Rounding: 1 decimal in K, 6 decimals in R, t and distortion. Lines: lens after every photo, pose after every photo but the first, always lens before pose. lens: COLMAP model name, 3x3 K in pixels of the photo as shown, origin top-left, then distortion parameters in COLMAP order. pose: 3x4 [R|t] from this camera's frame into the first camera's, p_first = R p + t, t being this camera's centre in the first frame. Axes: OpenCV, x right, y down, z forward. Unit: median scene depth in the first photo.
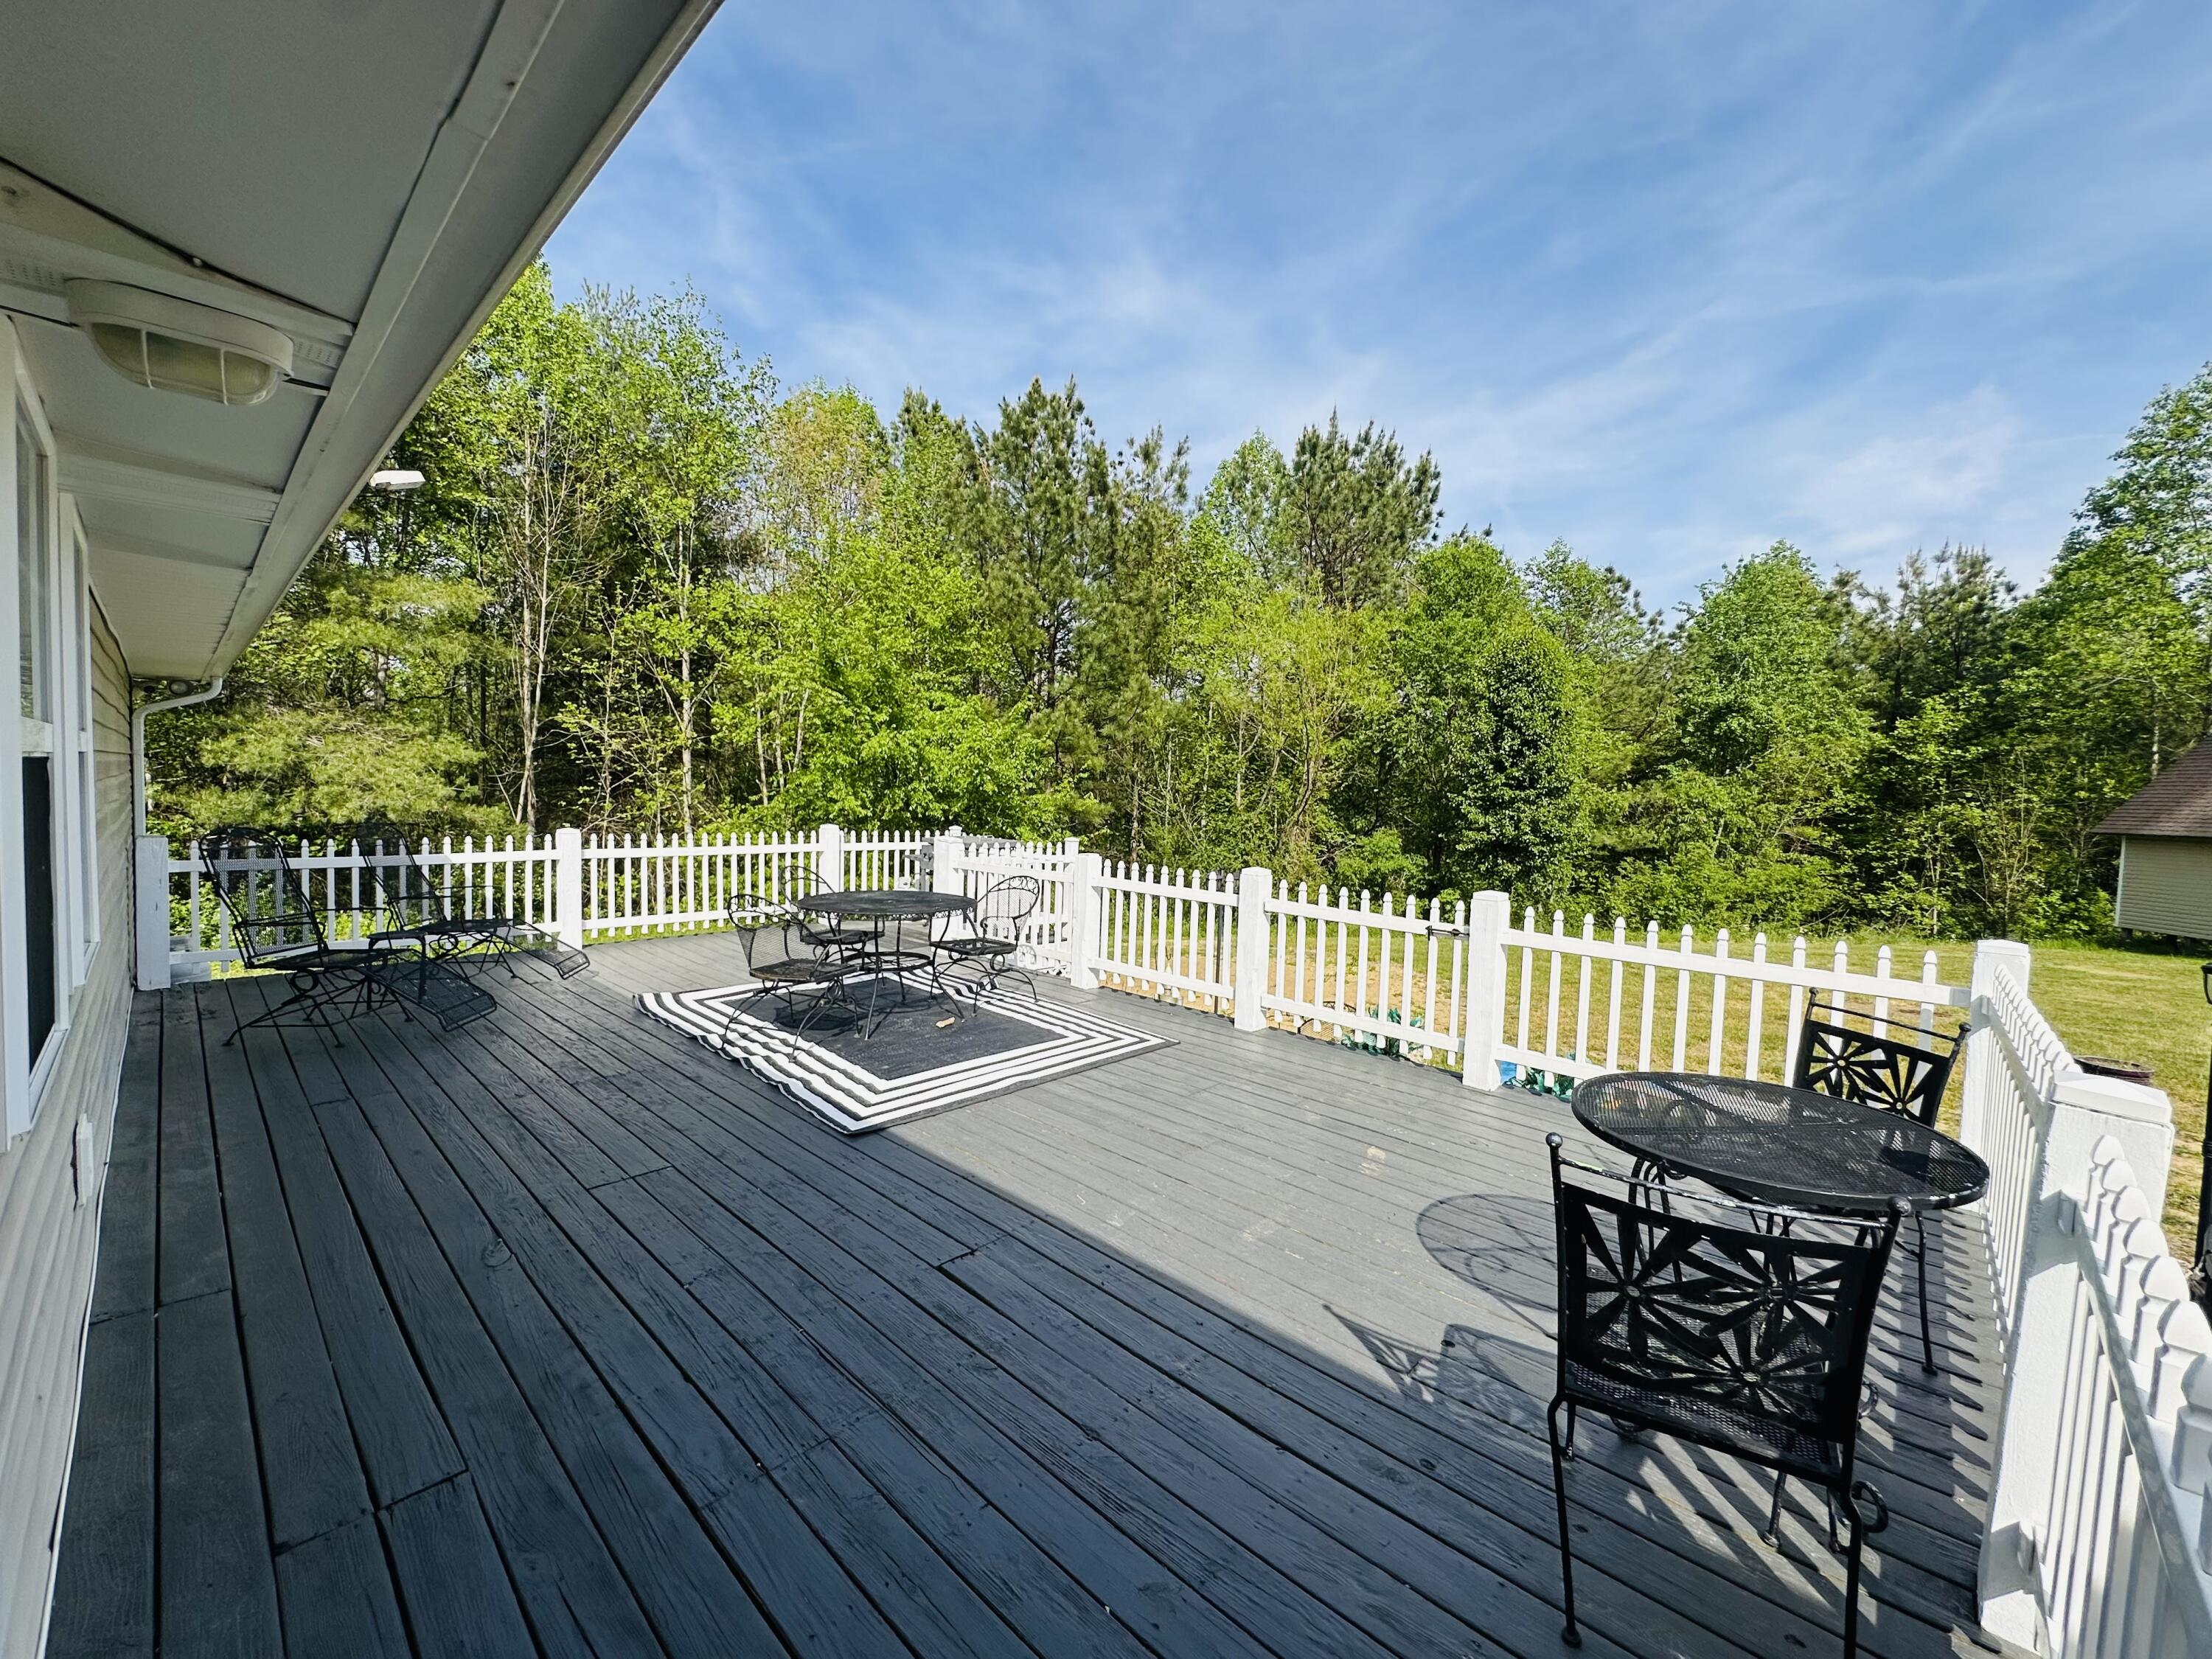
lens RADIAL K [[881.9, 0, 1106.0], [0, 881.9, 829.5], [0, 0, 1]] dist [-0.000650, -0.000146]
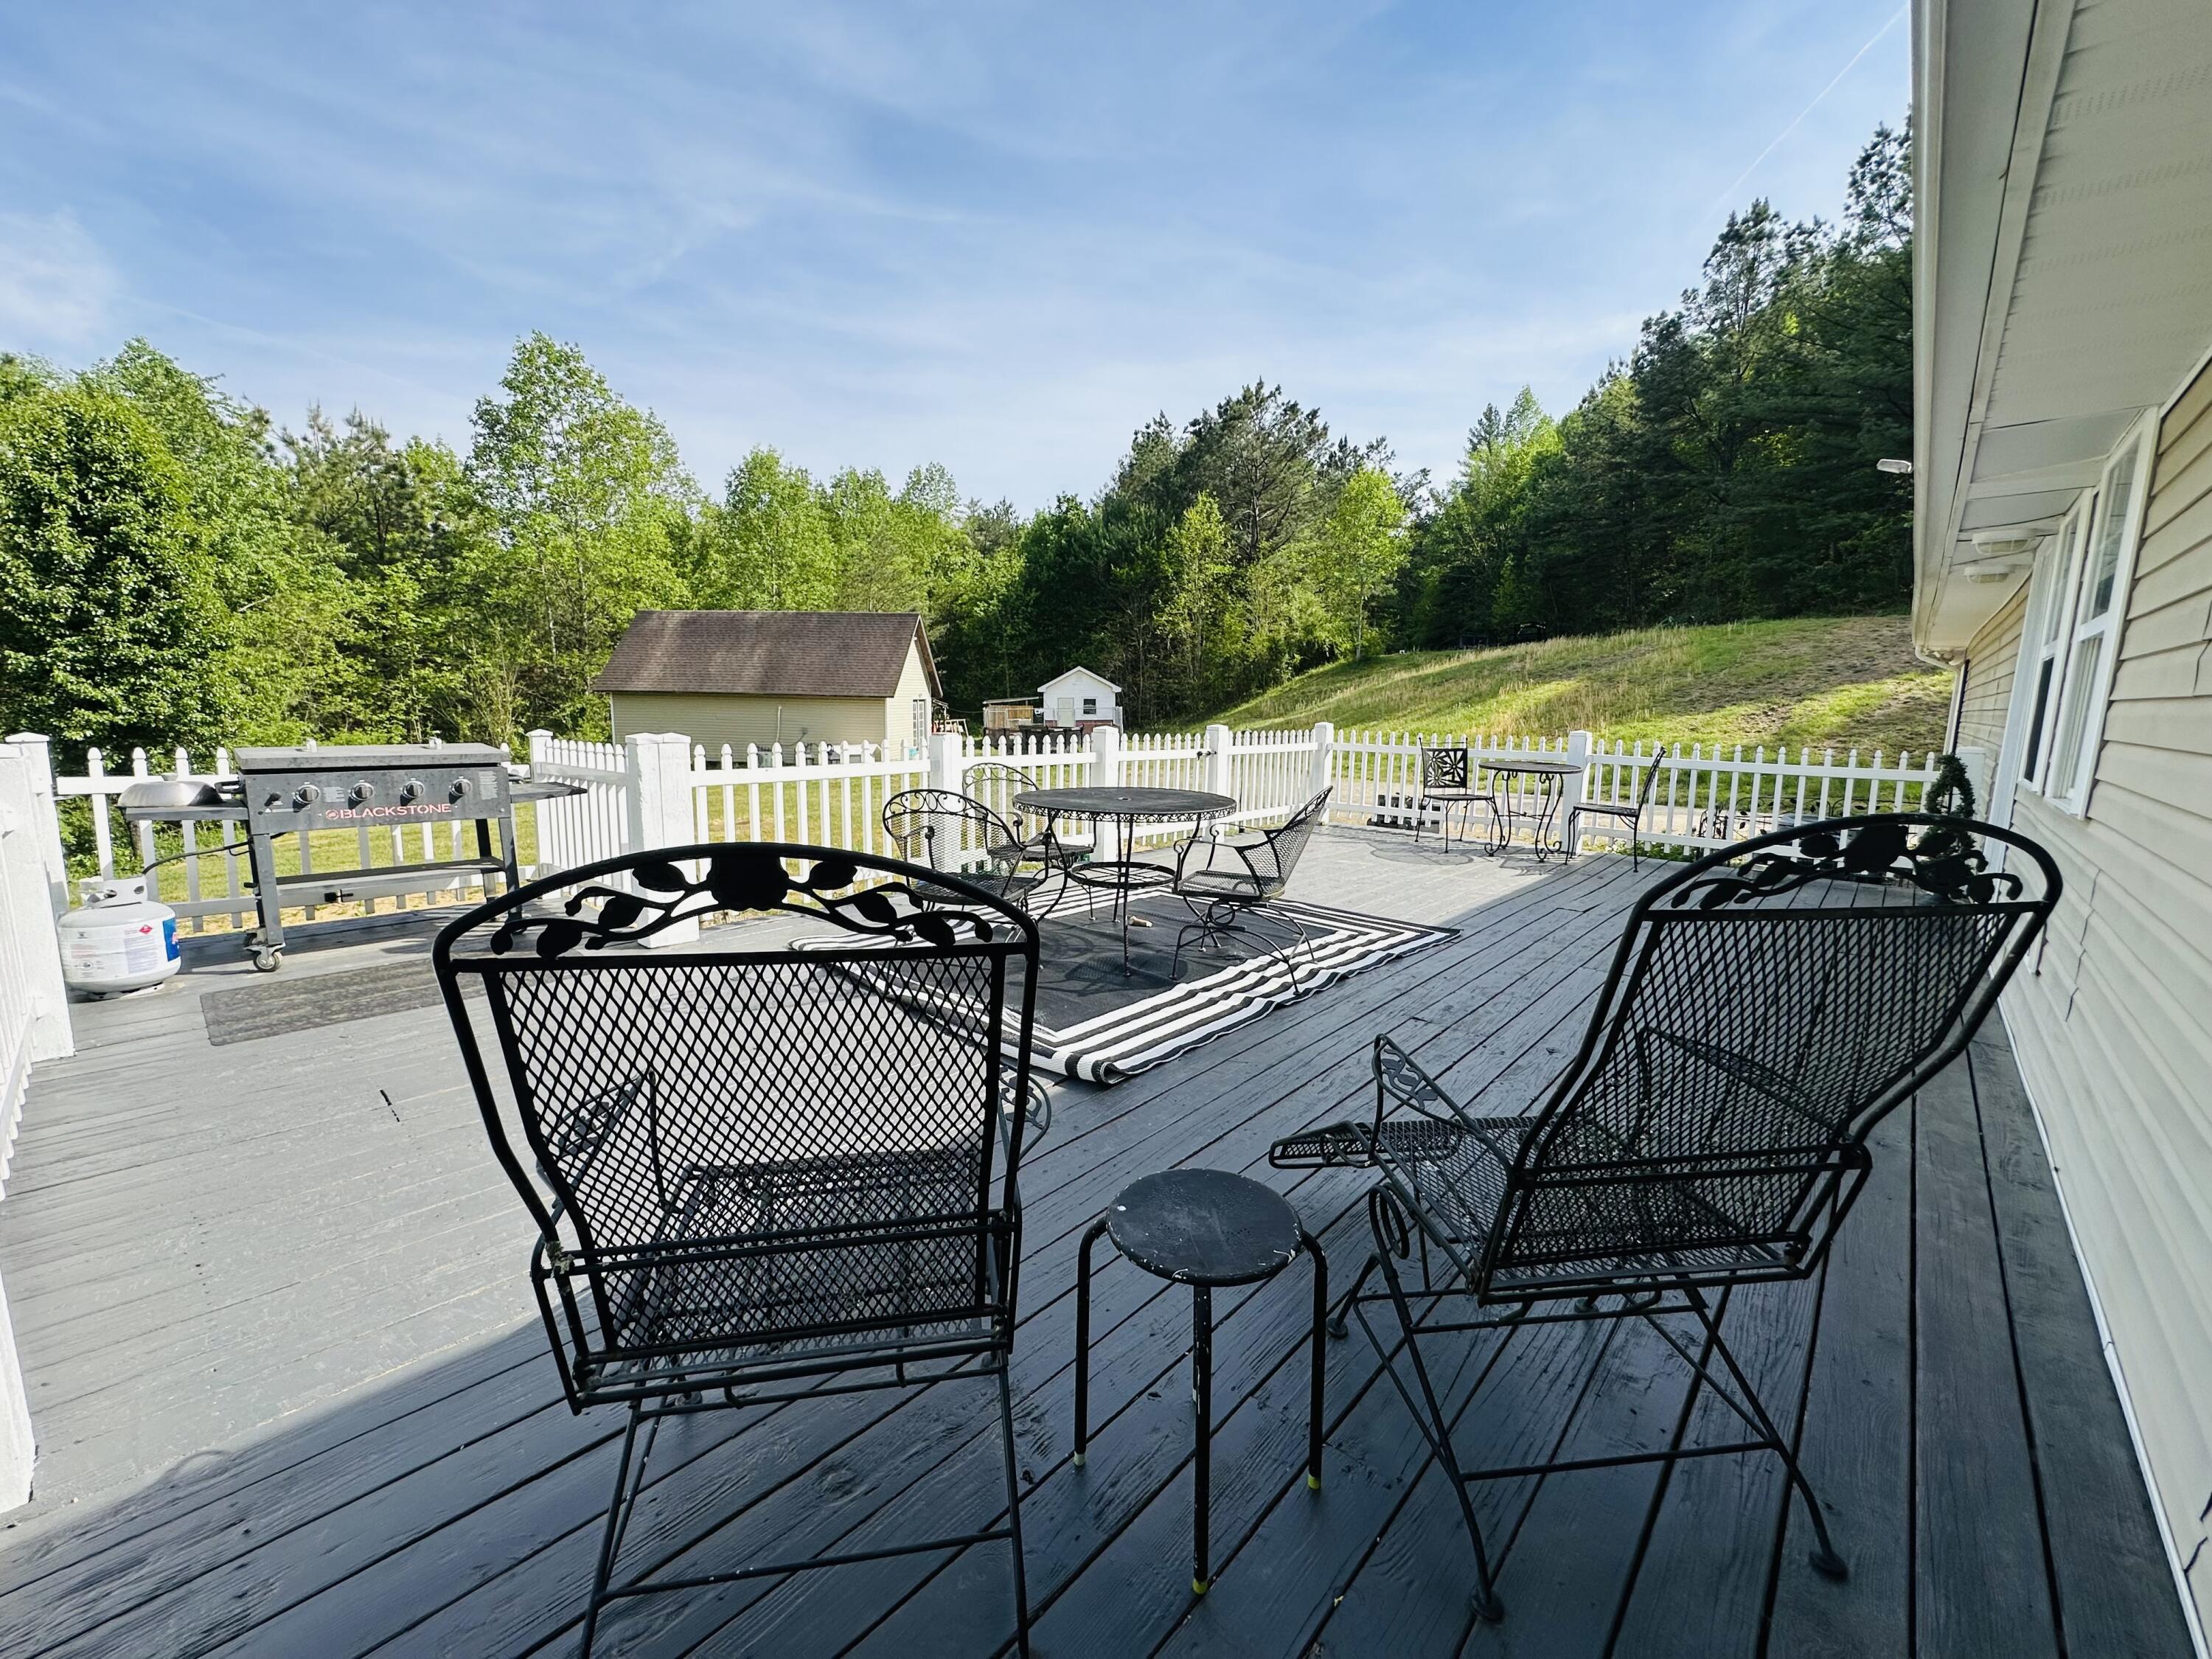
lens RADIAL K [[881.9, 0, 1106.0], [0, 881.9, 829.5], [0, 0, 1]] dist [-0.000650, -0.000146]
pose [[-0.015695, -0.180611, 0.983429, -0.295240], [0.028870, 0.983059, 0.181003, -0.009449], [-0.999460, 0.031233, -0.010215, 0.296224]]
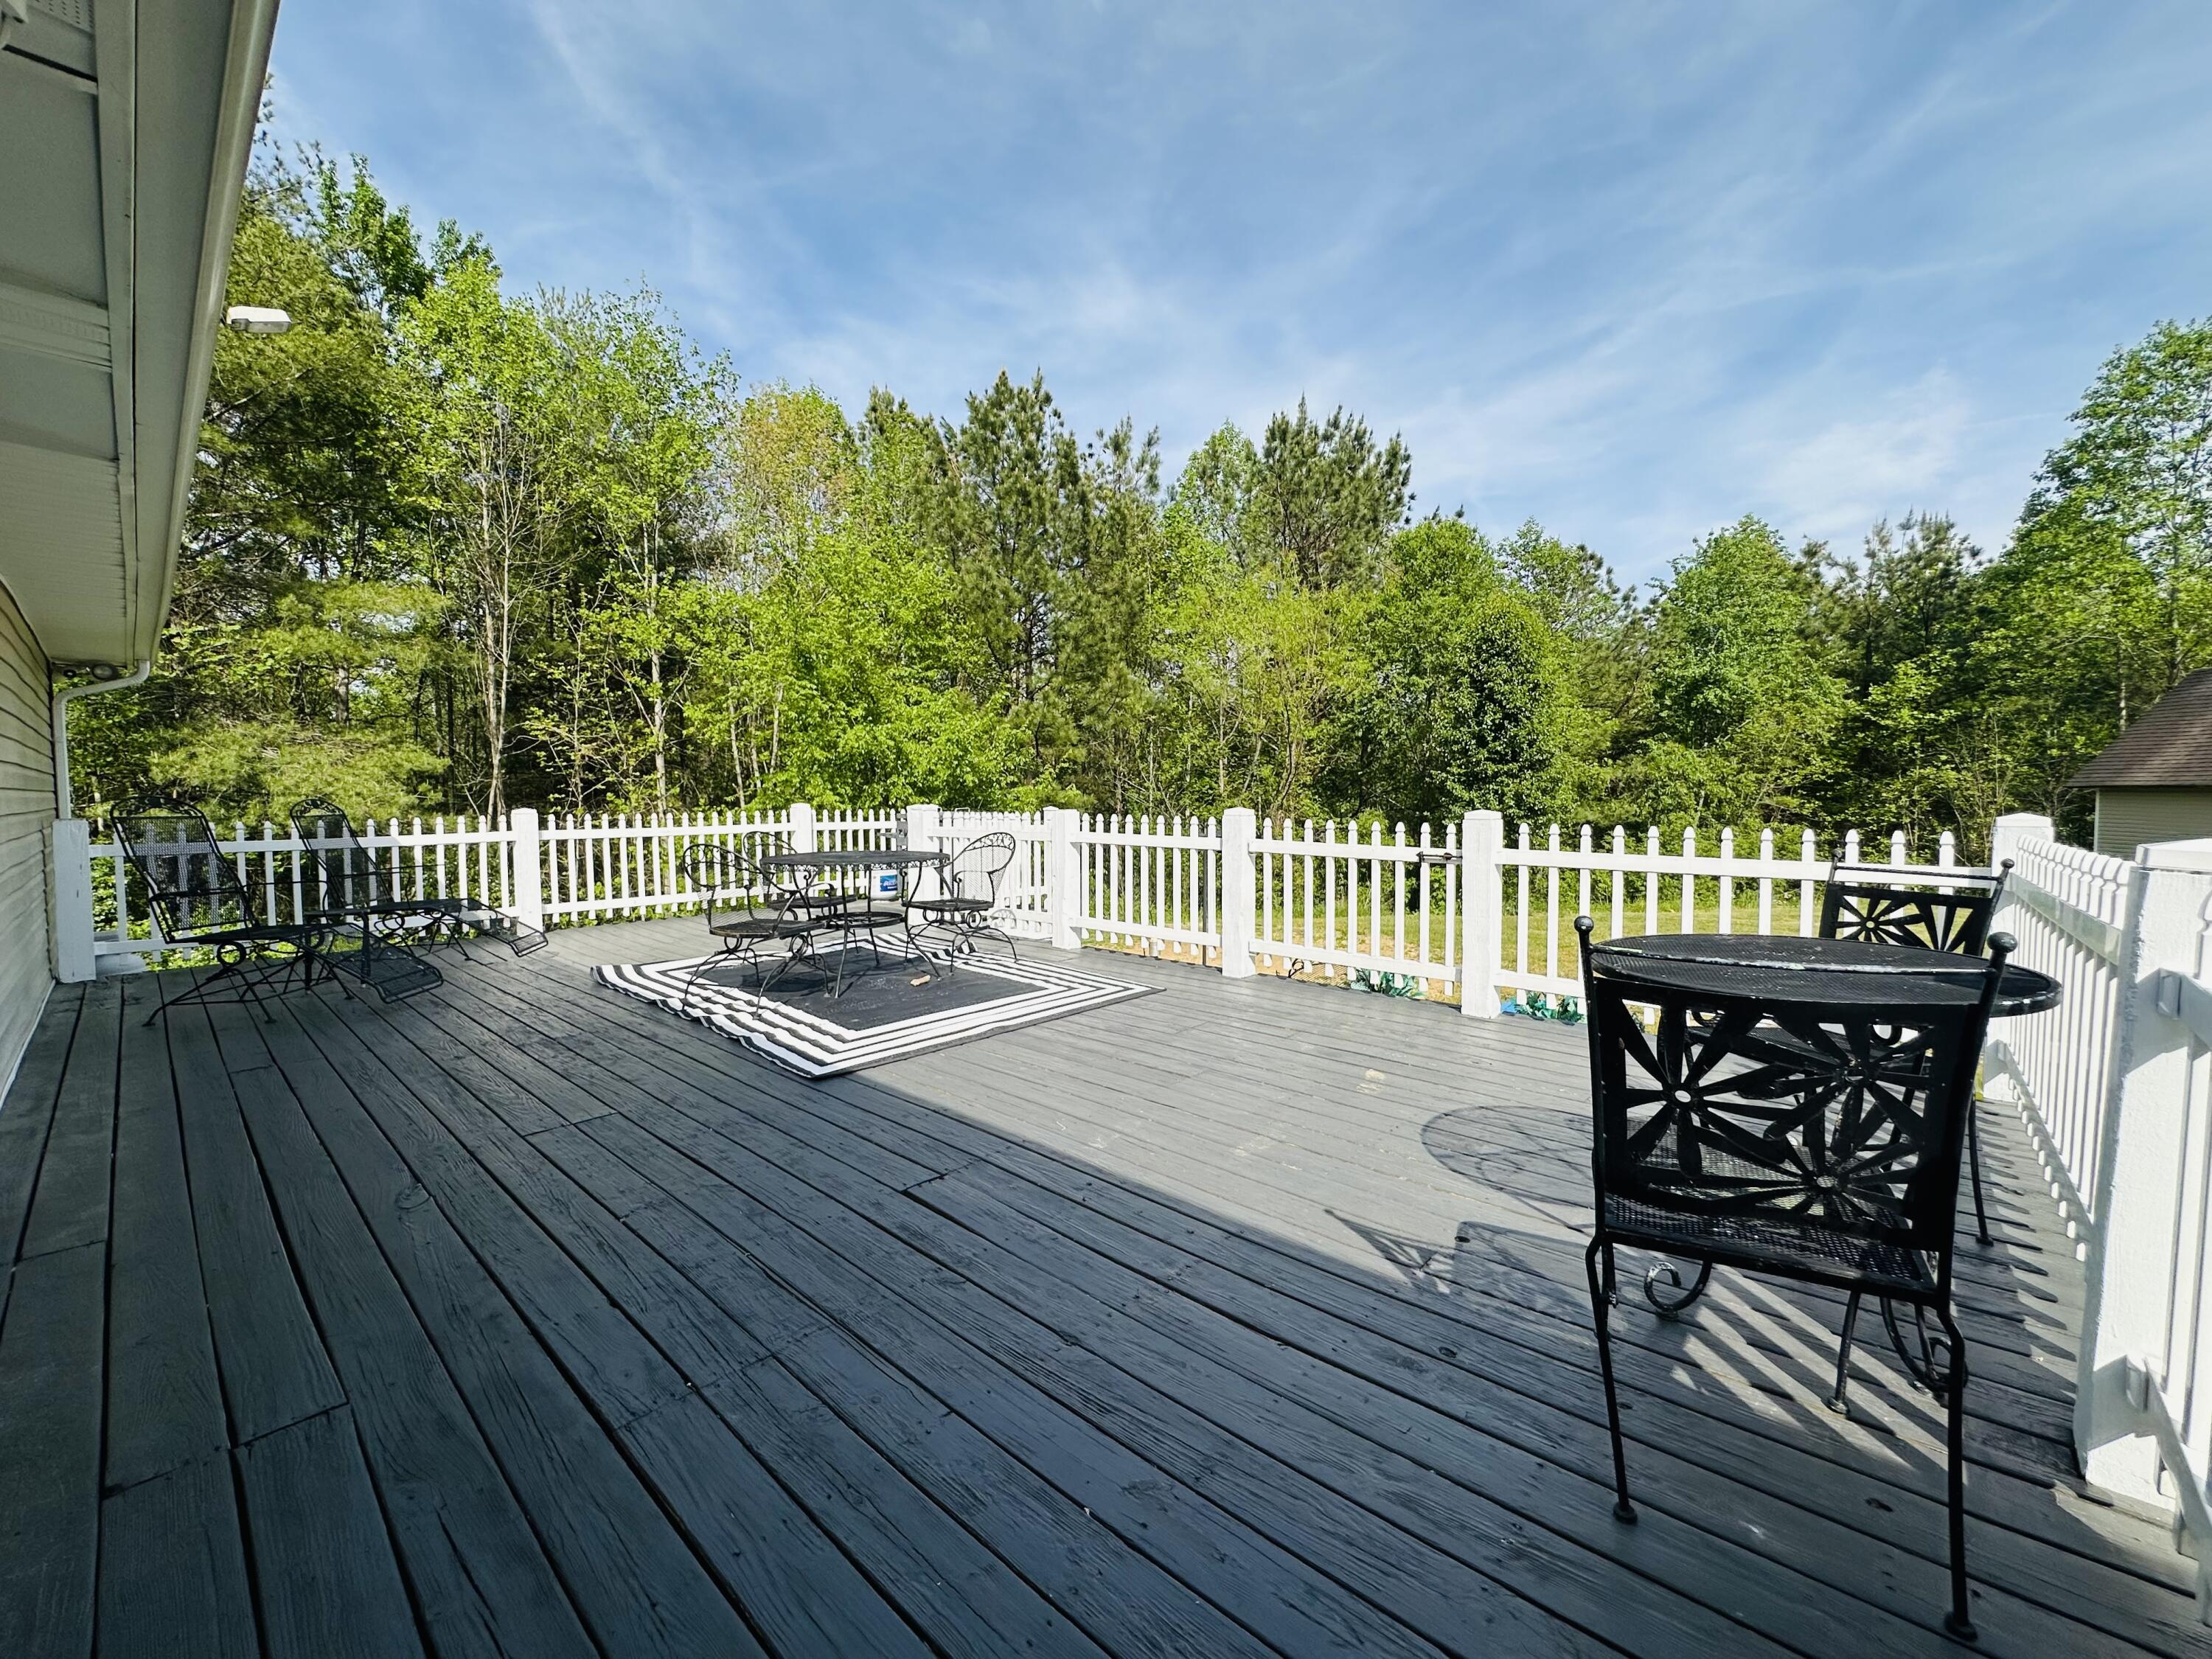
lens RADIAL K [[881.9, 0, 1106.0], [0, 881.9, 829.5], [0, 0, 1]] dist [-0.000650, -0.000146]
pose [[0.999153, -0.037817, 0.016227, 0.002687], [0.037898, 0.999270, -0.004714, 0.019494], [-0.016037, 0.005325, 0.999857, 0.011851]]
